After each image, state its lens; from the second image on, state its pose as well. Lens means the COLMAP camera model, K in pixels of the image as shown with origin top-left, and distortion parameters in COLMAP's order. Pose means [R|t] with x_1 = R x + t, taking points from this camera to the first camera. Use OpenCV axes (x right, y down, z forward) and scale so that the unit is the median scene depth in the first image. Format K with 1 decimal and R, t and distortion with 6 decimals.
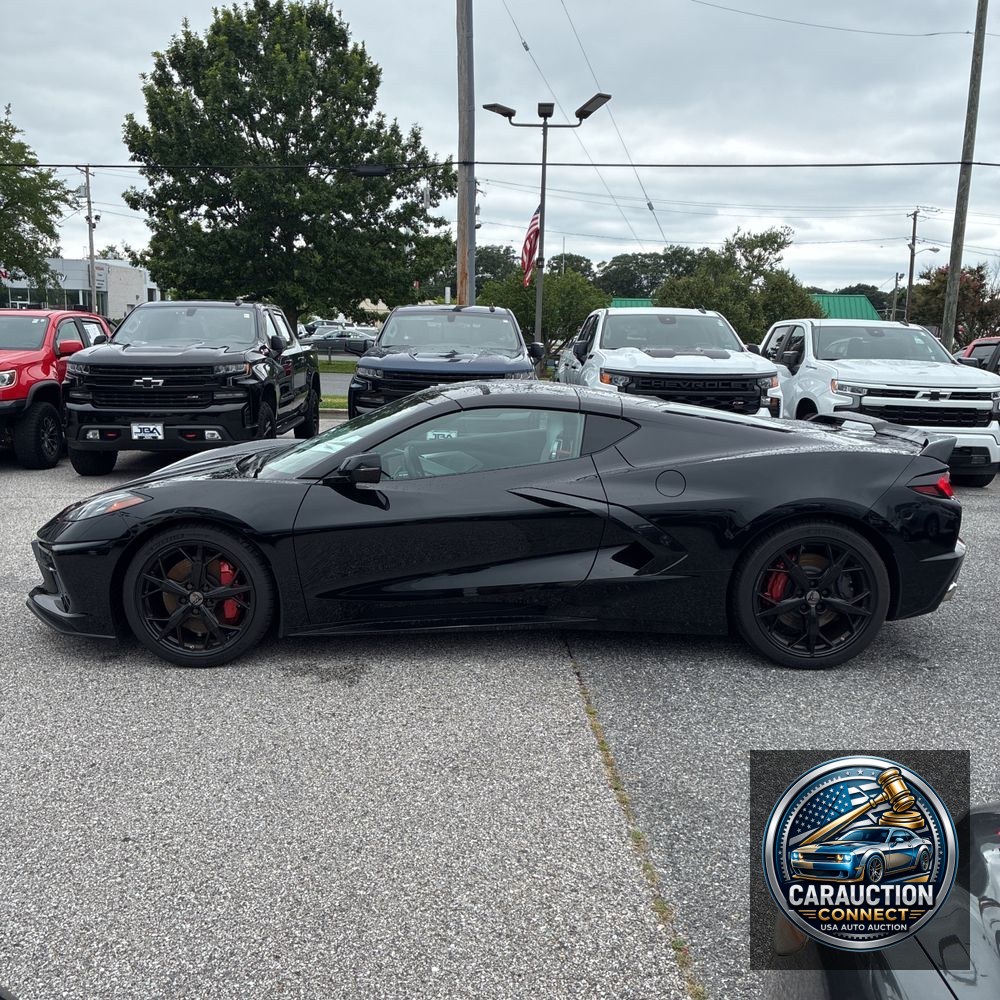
lens RADIAL K [[1023.6, 0, 495.4], [0, 1023.6, 474.8], [0, 0, 1]] dist [0.041645, -0.002226]
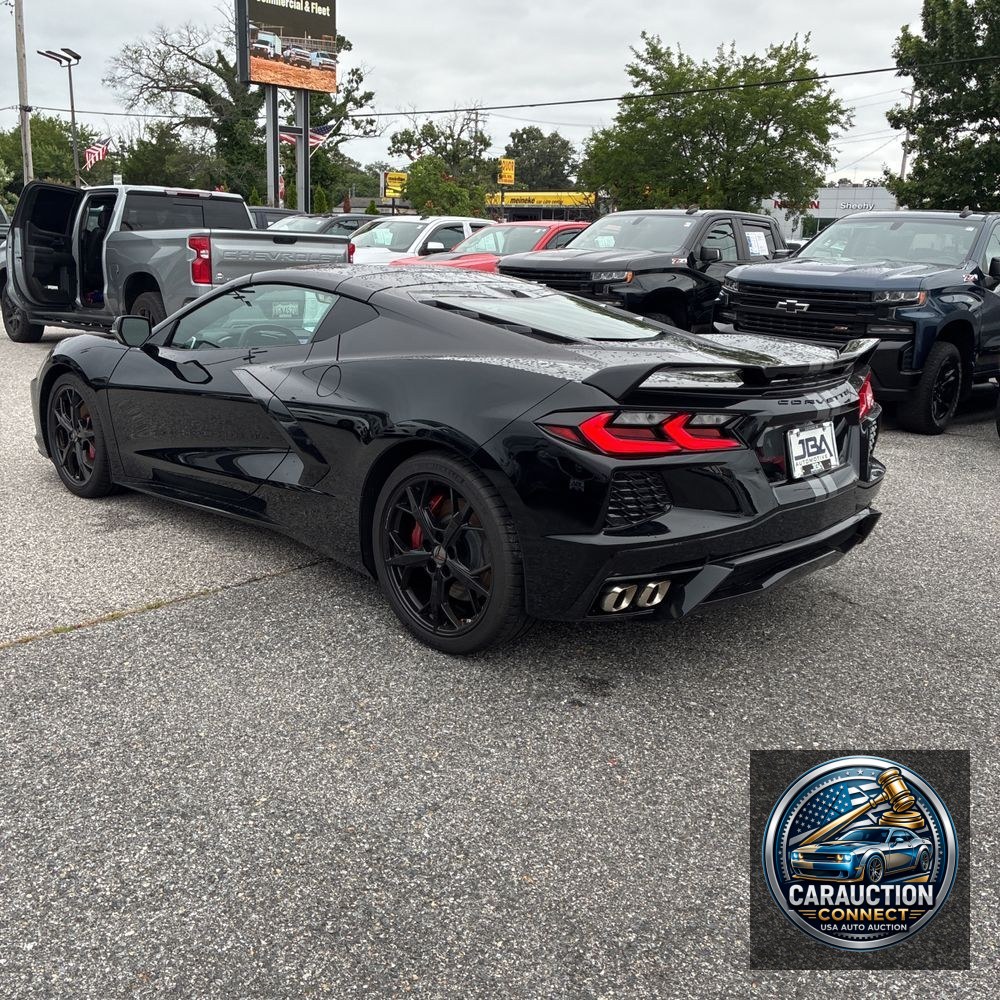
lens RADIAL K [[1023.6, 0, 495.4], [0, 1023.6, 474.8], [0, 0, 1]] dist [0.041645, -0.002226]
pose [[0.698899, 0.170301, -0.694649, 0.116807], [-0.127609, 0.985346, 0.113178, -0.003753], [0.703744, 0.009544, 0.710390, 0.069181]]
